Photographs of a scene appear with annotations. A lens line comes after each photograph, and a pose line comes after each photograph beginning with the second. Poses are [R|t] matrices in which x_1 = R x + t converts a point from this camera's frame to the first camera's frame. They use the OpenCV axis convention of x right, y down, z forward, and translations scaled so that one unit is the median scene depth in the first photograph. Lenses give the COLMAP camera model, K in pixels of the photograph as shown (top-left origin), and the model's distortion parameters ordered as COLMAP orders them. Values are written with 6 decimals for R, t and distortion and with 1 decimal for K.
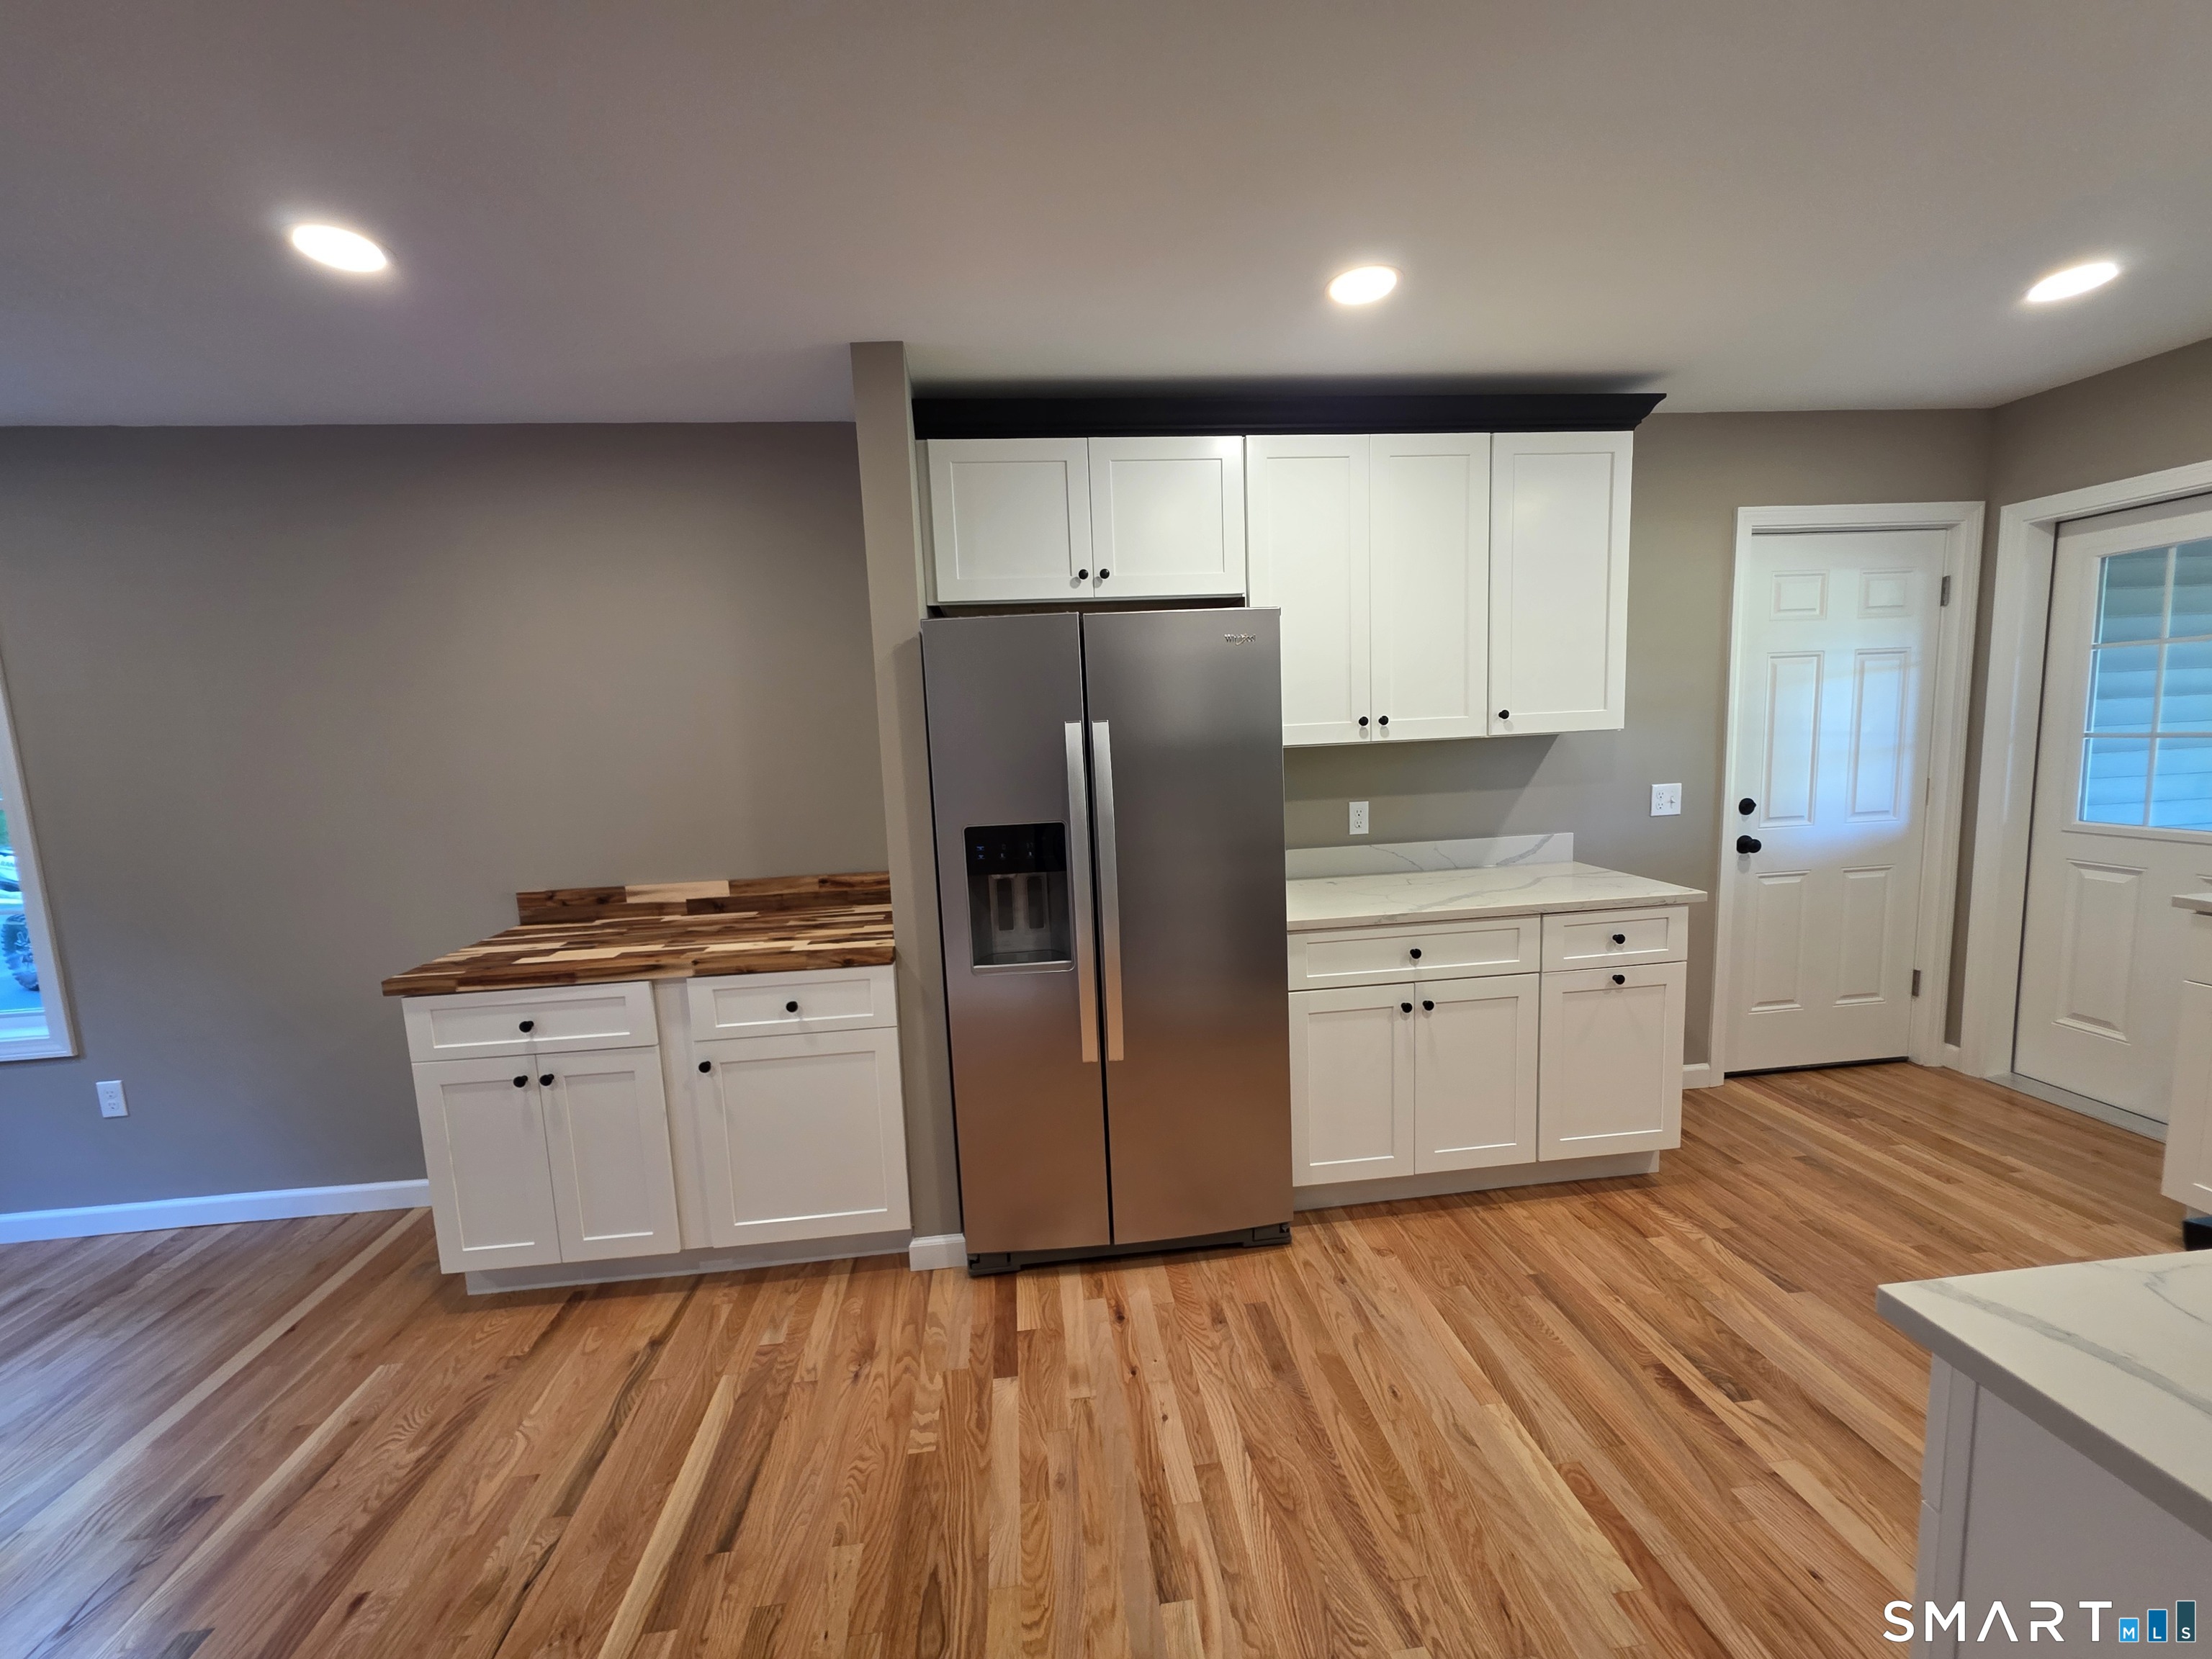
lens RADIAL K [[886.3, 0, 1101.3], [0, 886.3, 833.6], [0, 0, 1]] dist [0.000586, 0.000999]
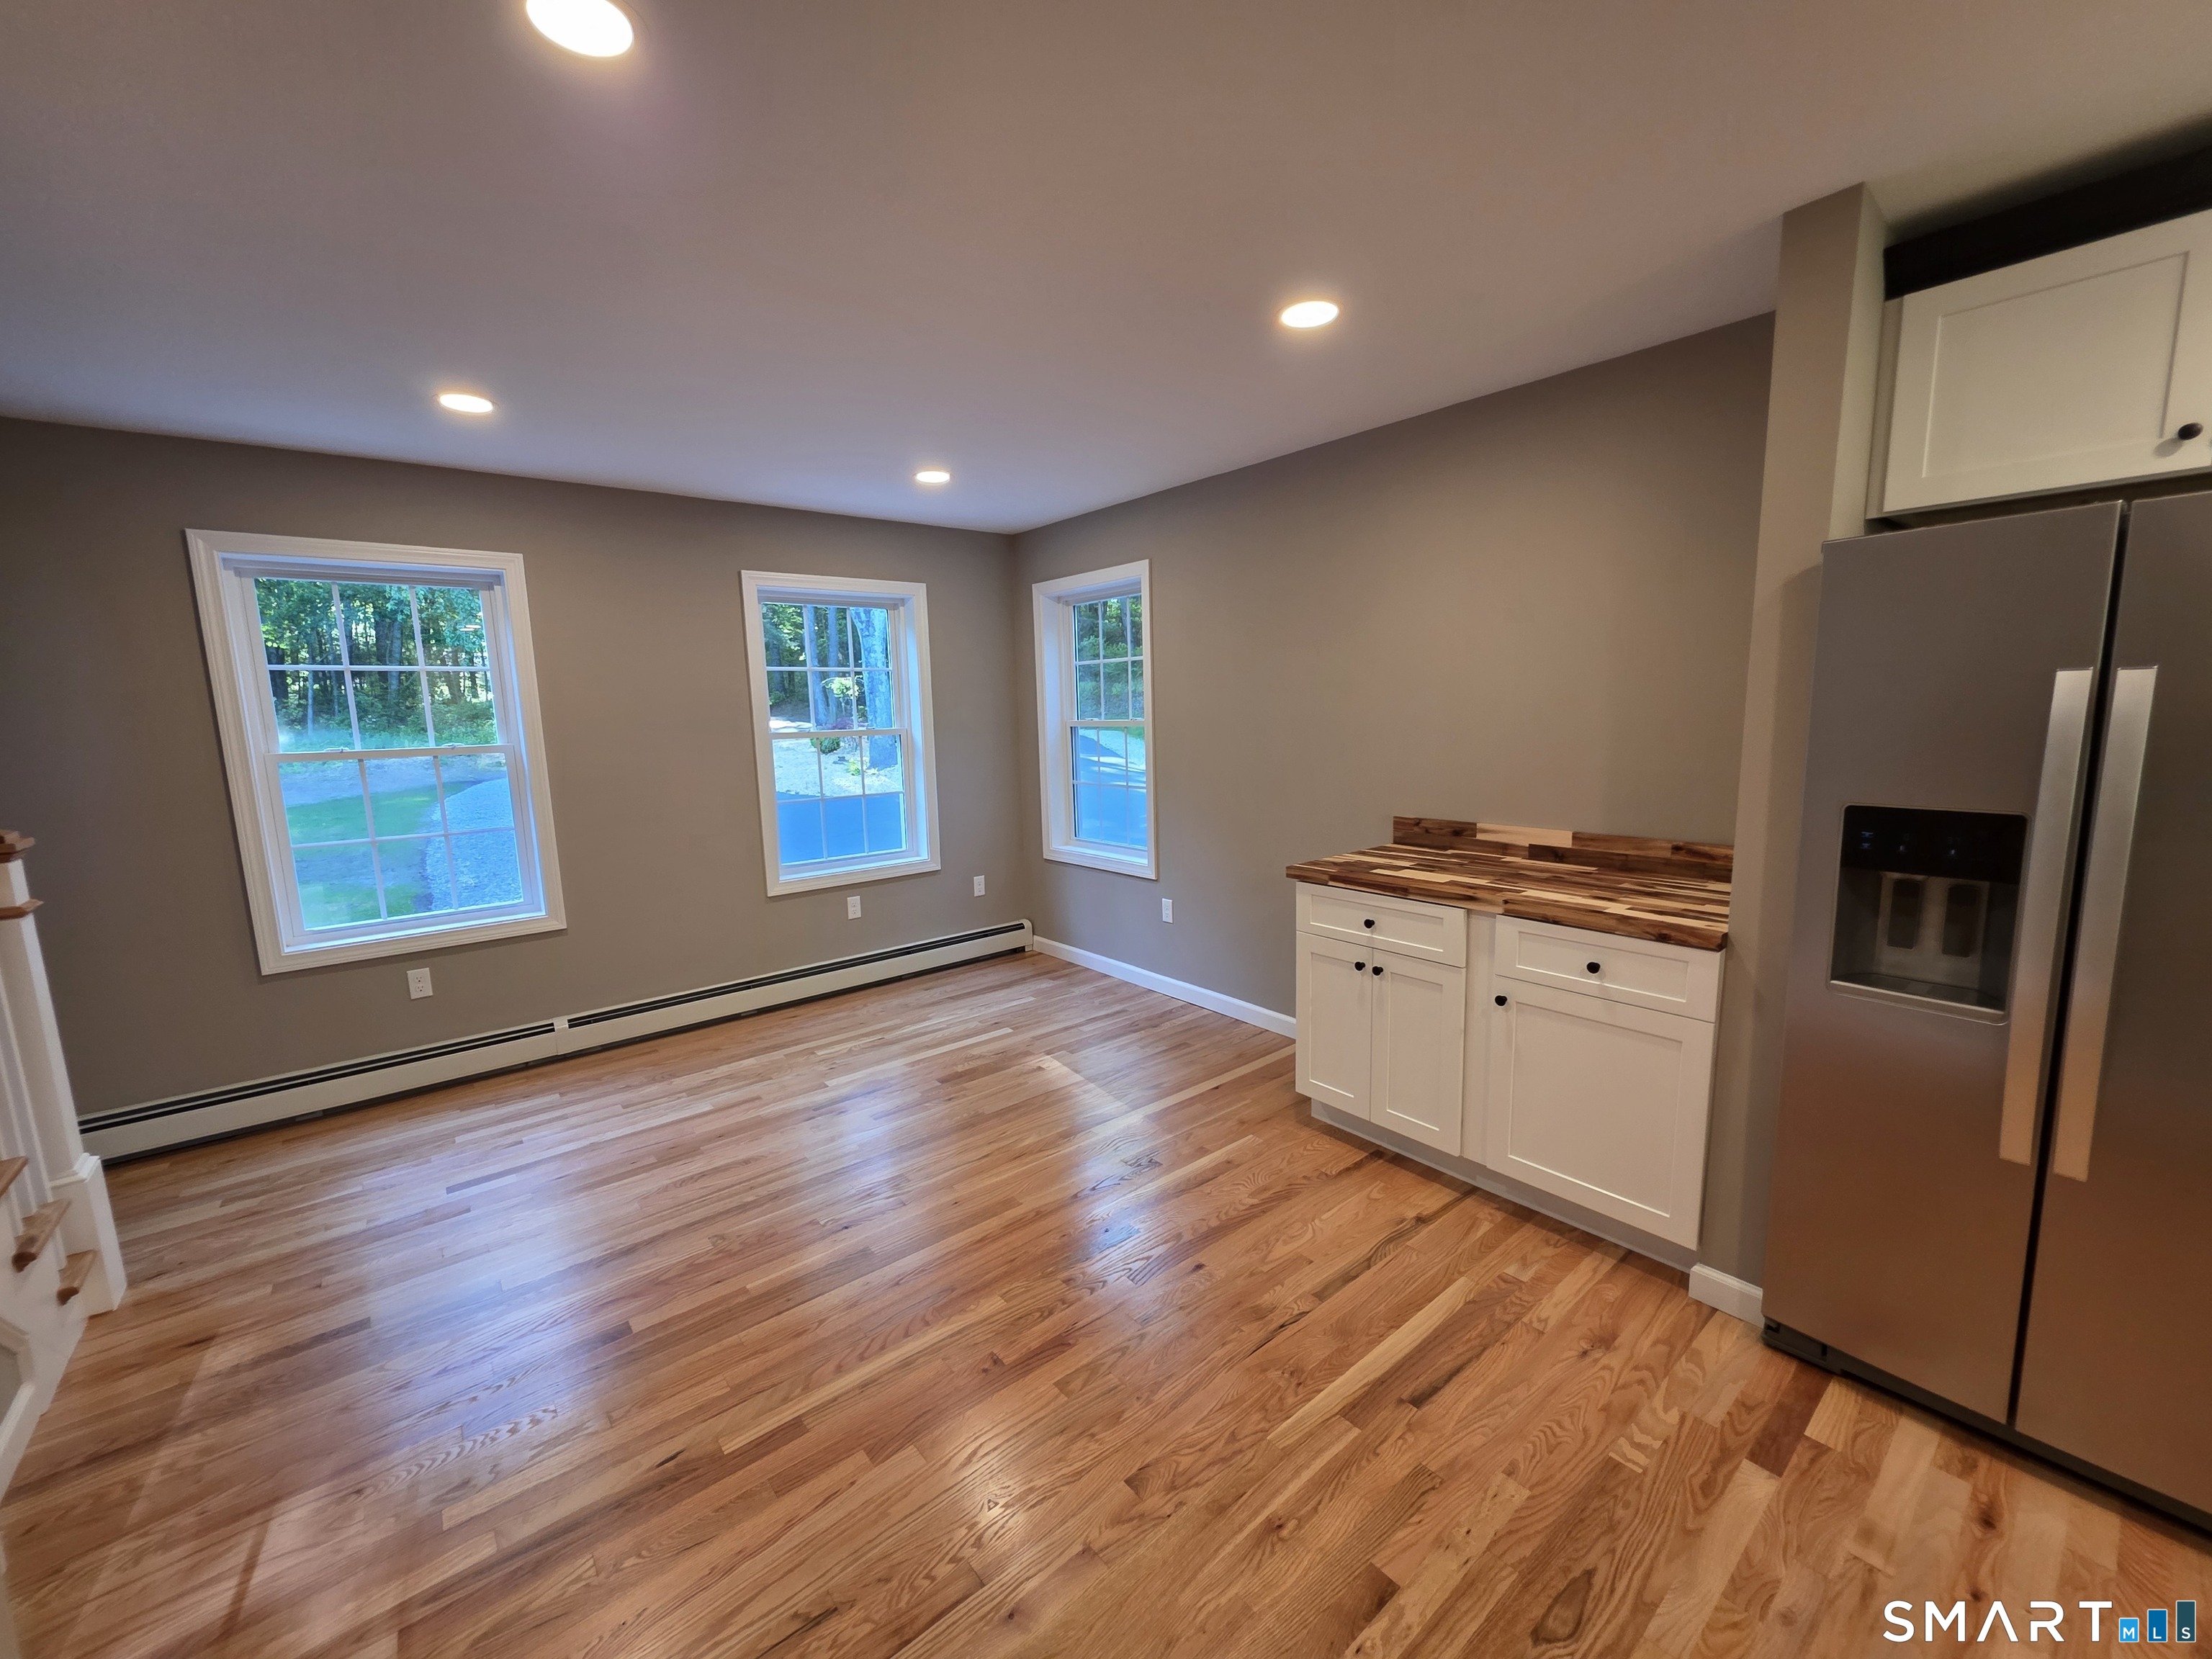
lens RADIAL K [[886.3, 0, 1099.7], [0, 886.3, 831.1], [0, 0, 1]] dist [0.000586, 0.000999]
pose [[0.549263, 0.144904, -0.822990, 0.131213], [-0.097193, 0.989245, 0.109310, -0.005696], [0.829978, 0.019949, 0.557439, 0.009335]]
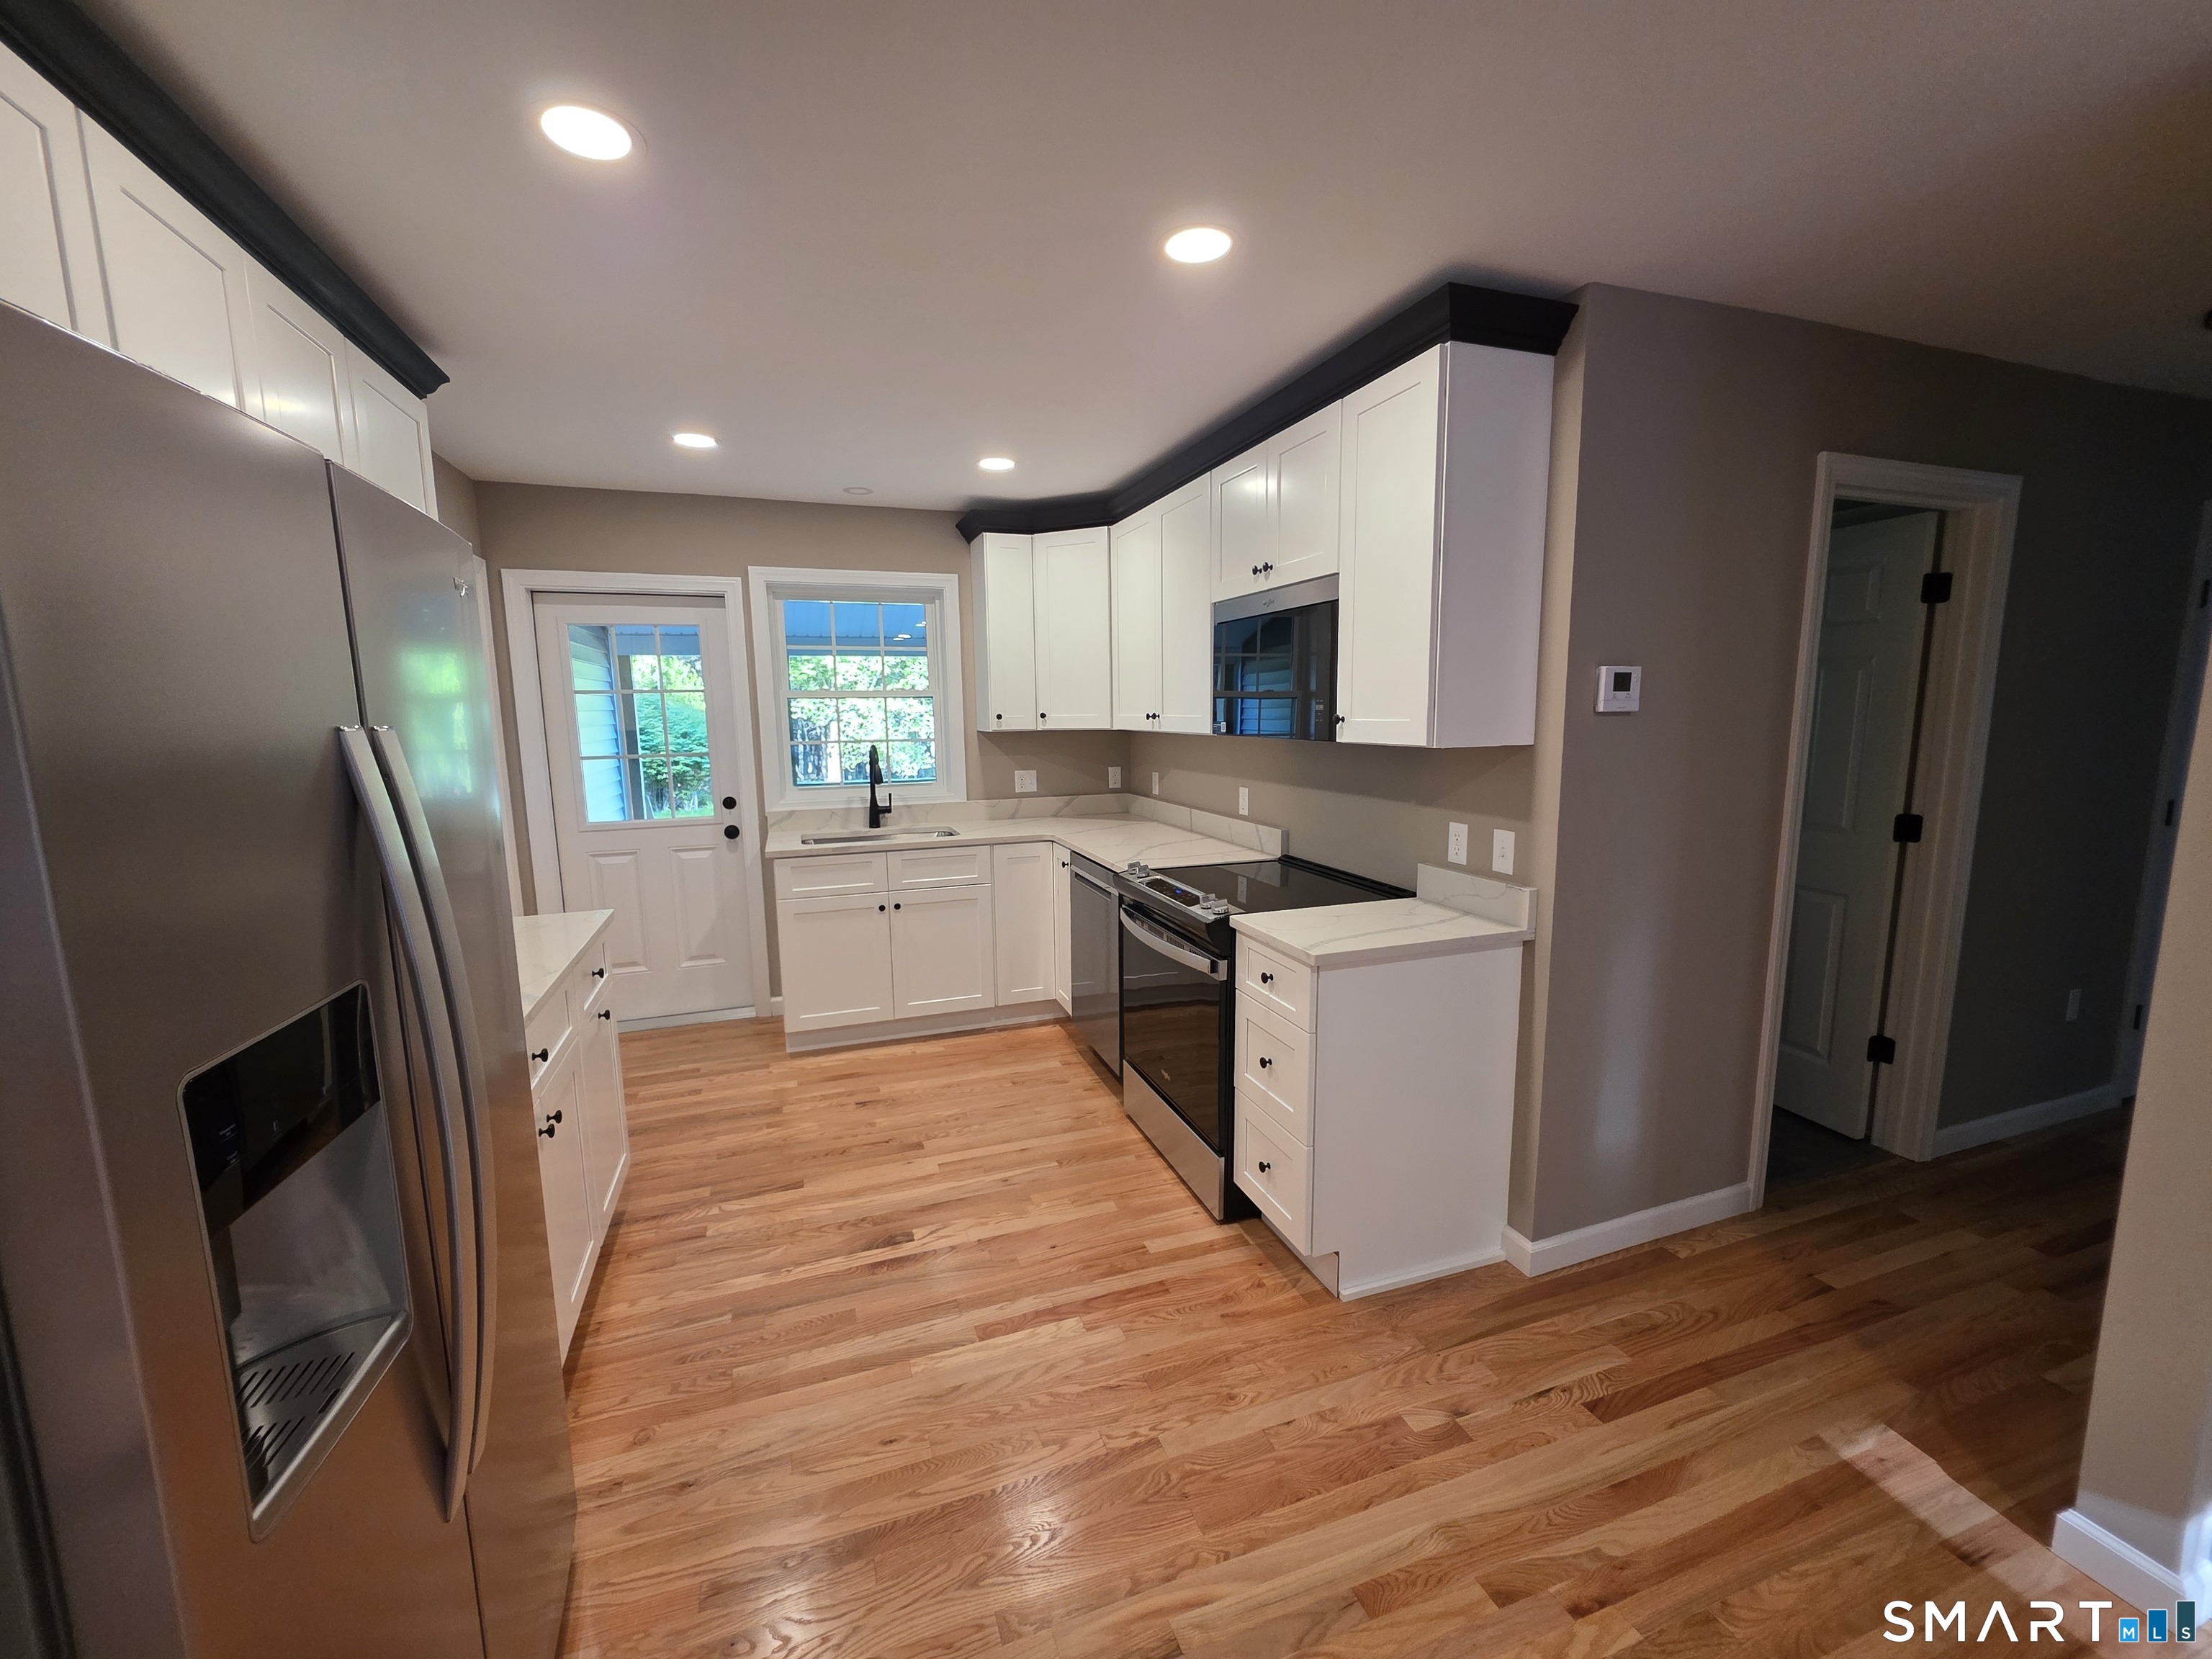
lens RADIAL K [[886.3, 0, 1102.4], [0, 886.3, 833.0], [0, 0, 1]] dist [0.000586, 0.000999]
pose [[-0.233996, -0.092479, 0.967829, -0.485190], [0.140818, 0.981745, 0.127855, -0.080375], [-0.961985, 0.166206, -0.216702, 0.740103]]
